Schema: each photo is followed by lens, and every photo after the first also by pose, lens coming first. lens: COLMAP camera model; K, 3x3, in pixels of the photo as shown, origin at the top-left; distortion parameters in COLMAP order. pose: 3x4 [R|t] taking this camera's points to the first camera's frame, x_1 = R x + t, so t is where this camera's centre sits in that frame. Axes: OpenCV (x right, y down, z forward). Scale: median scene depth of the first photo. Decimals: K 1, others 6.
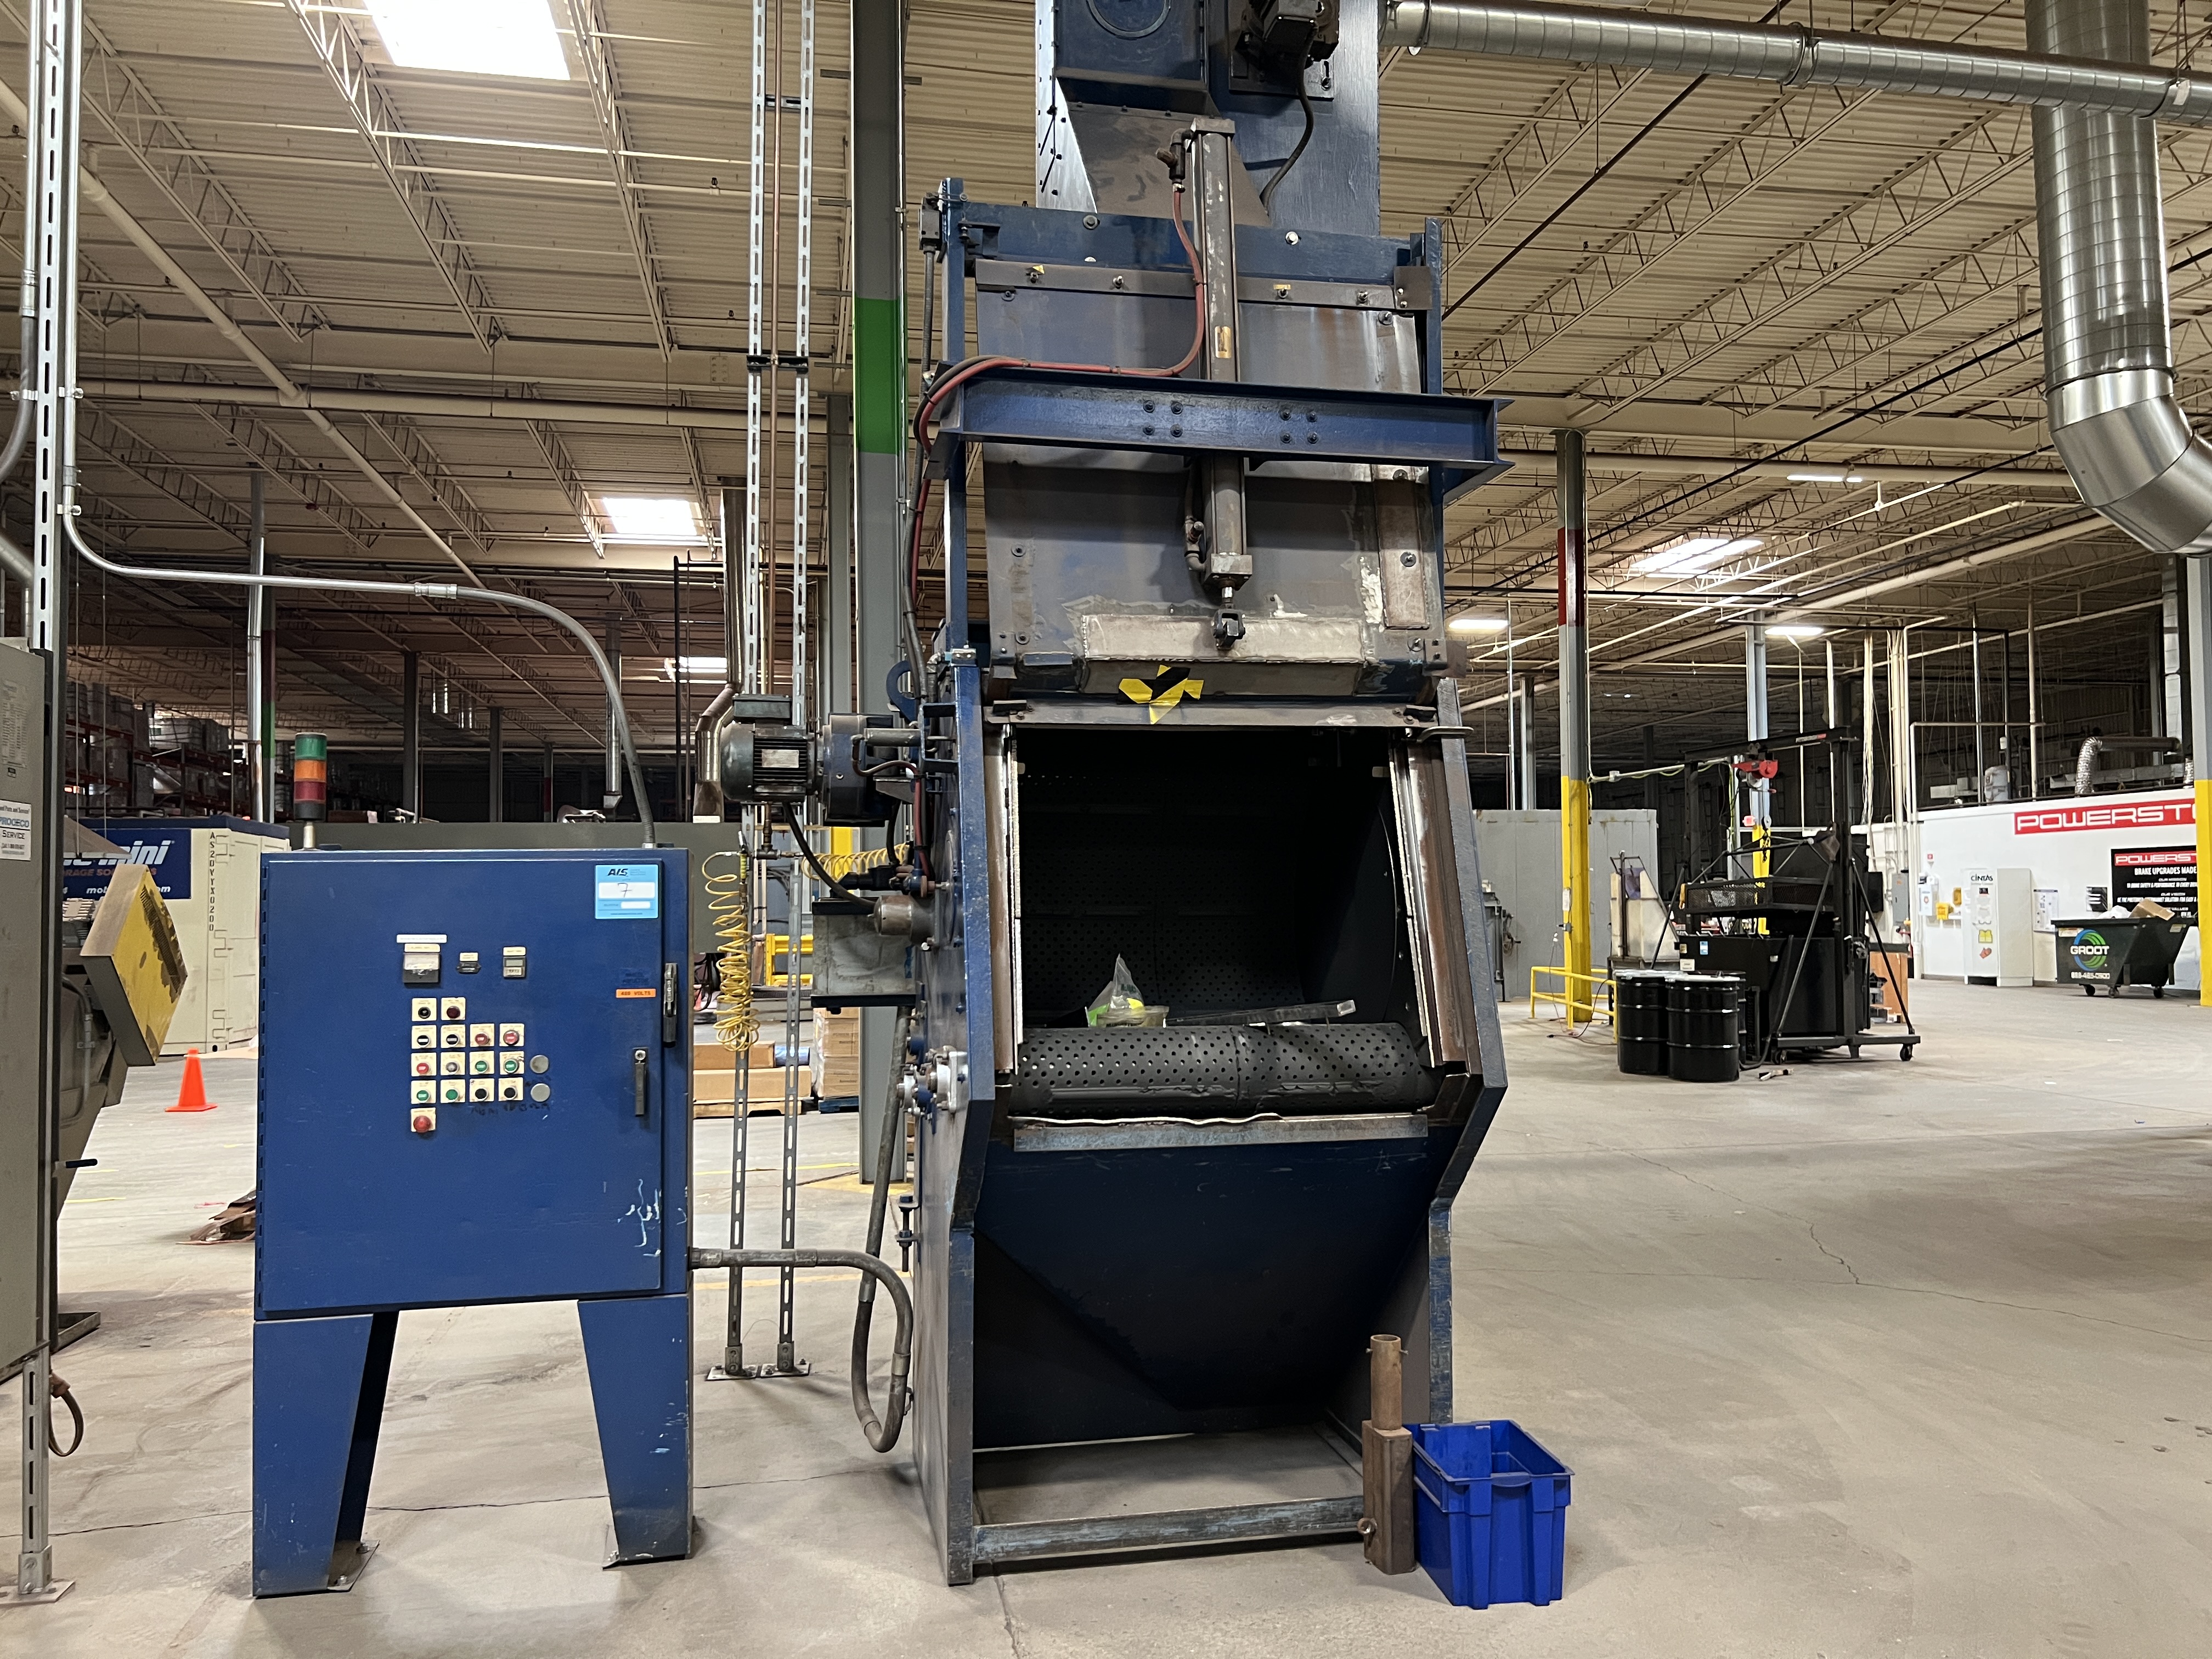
lens RADIAL K [[1653.3, 0, 1125.5], [0, 1653.3, 832.4], [0, 0, 1]] dist [0.028594, -0.043226]
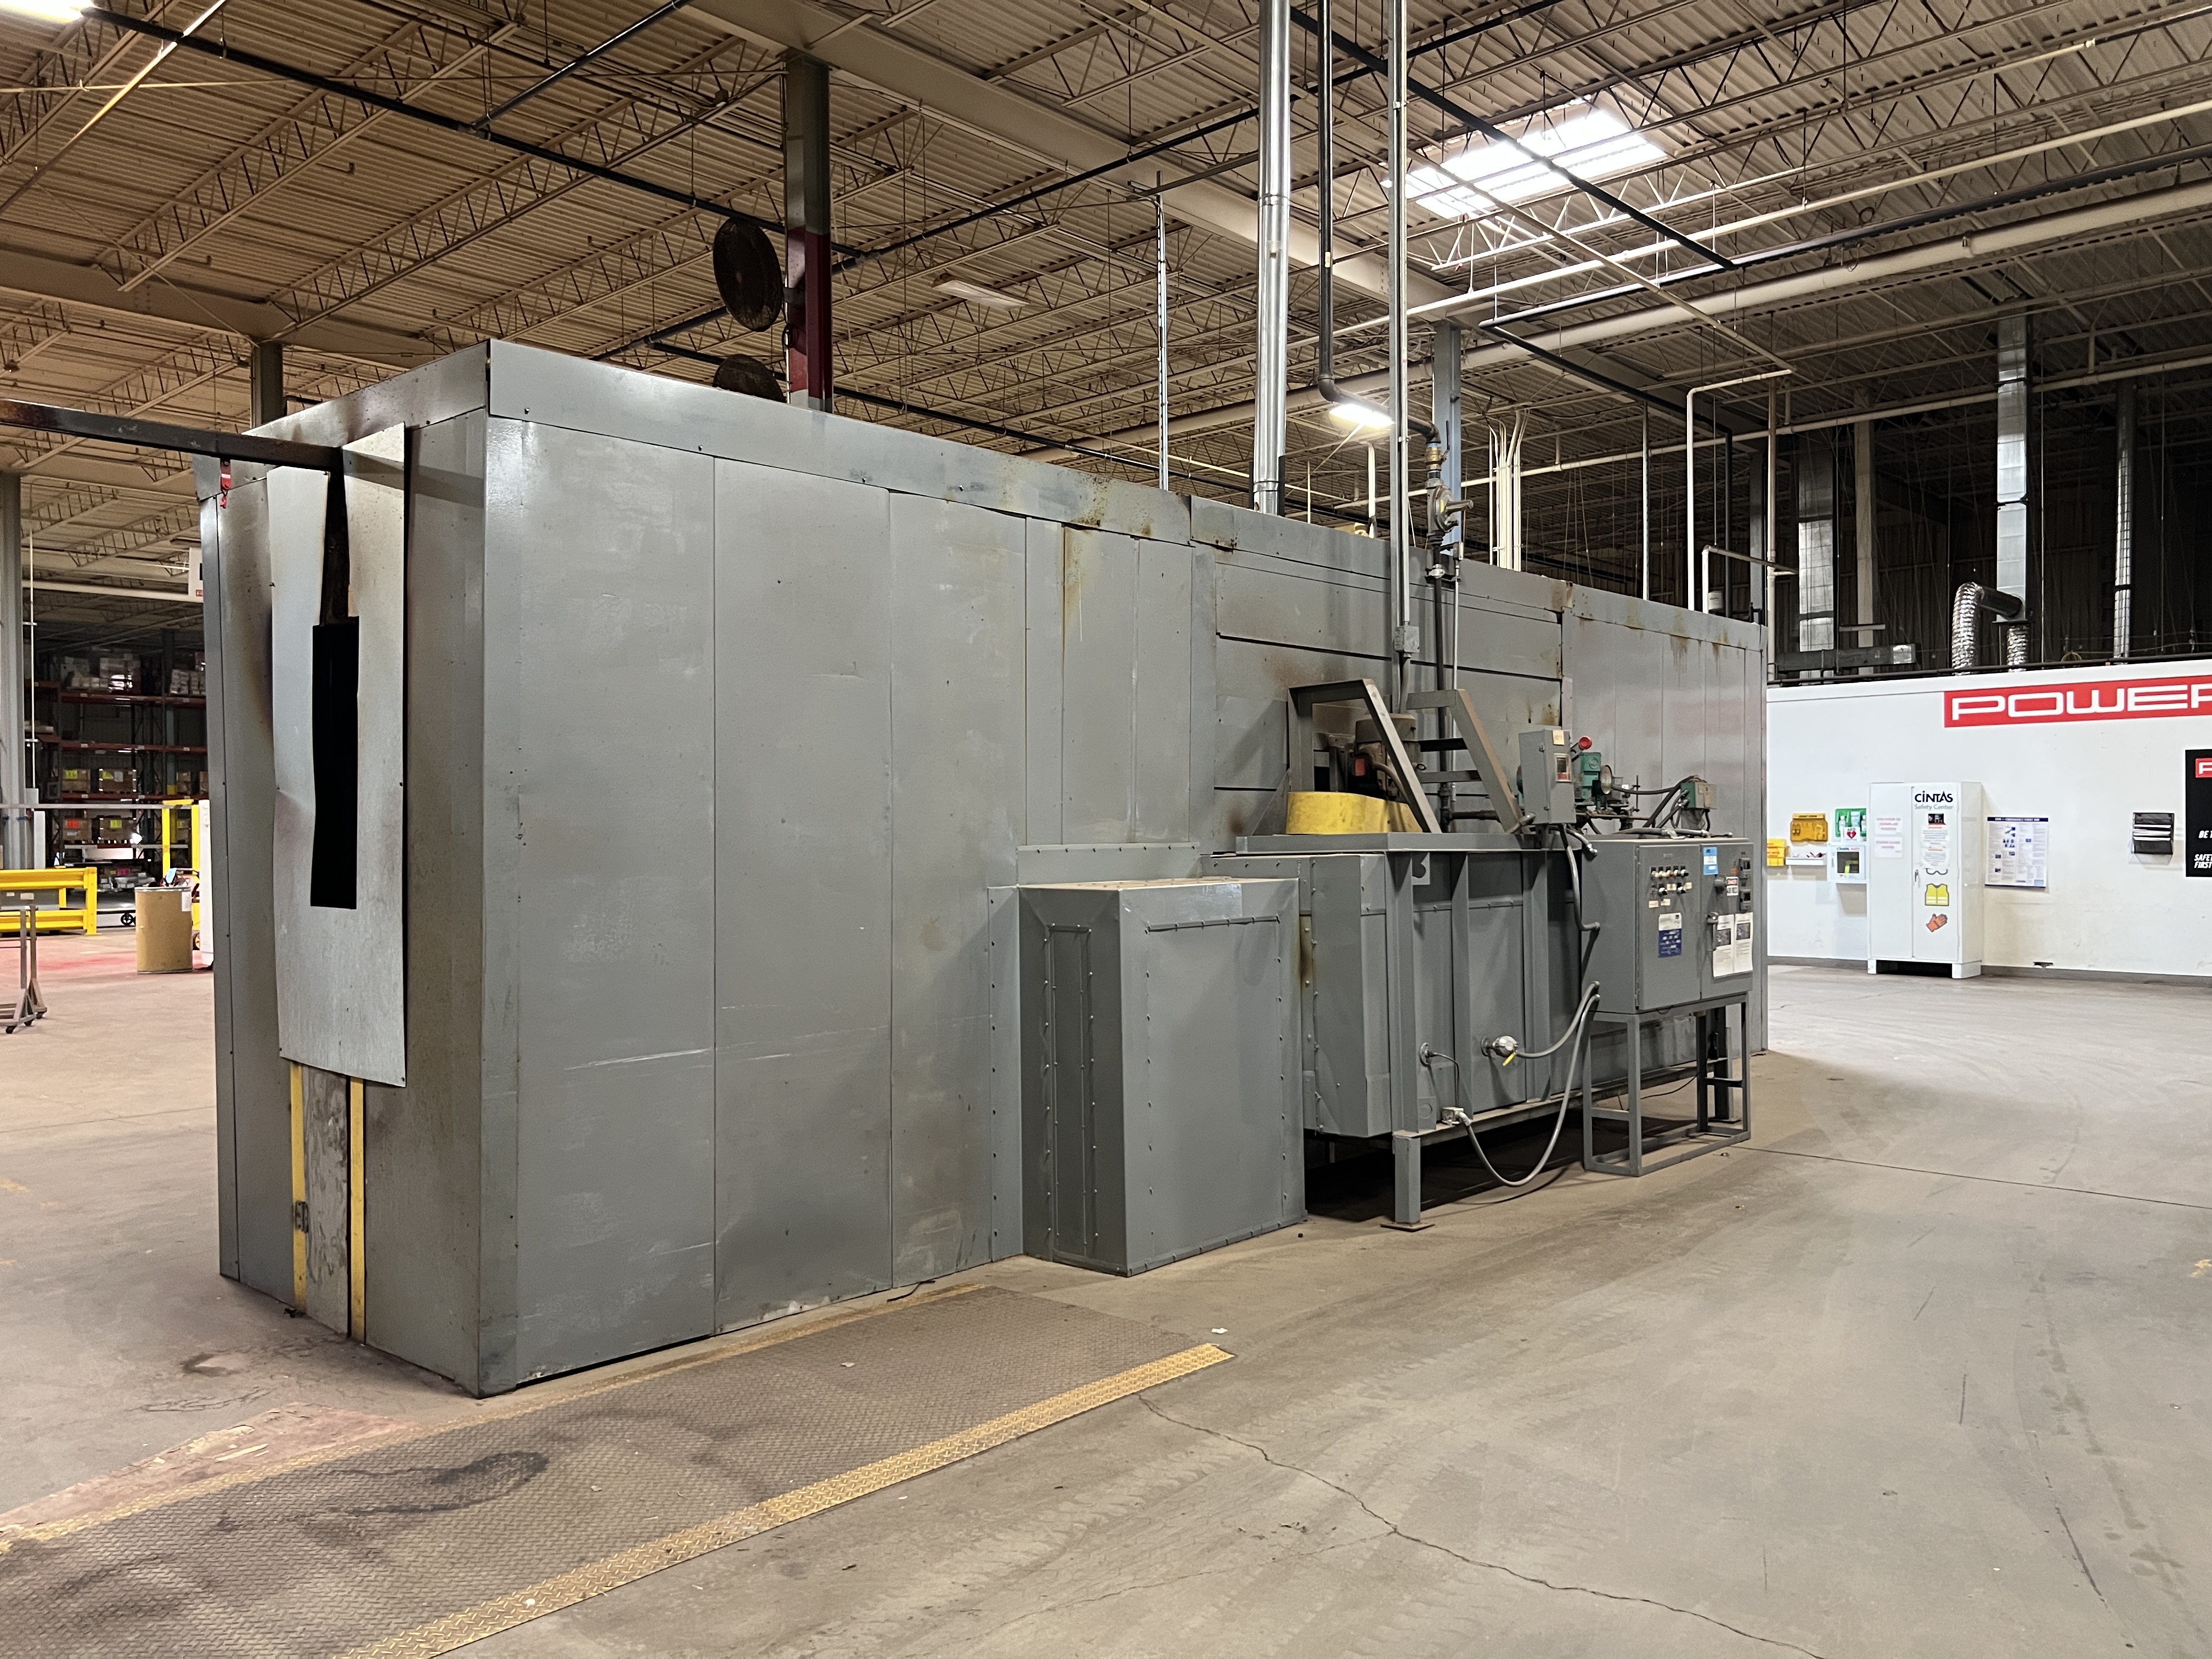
lens RADIAL K [[1653.3, 0, 1125.5], [0, 1653.3, 832.4], [0, 0, 1]] dist [0.028594, -0.043226]
pose [[0.815980, -0.000549, 0.578080, -0.064174], [-0.024954, 0.999034, 0.036172, 0.025974], [-0.577541, -0.043941, 0.815178, 0.688099]]
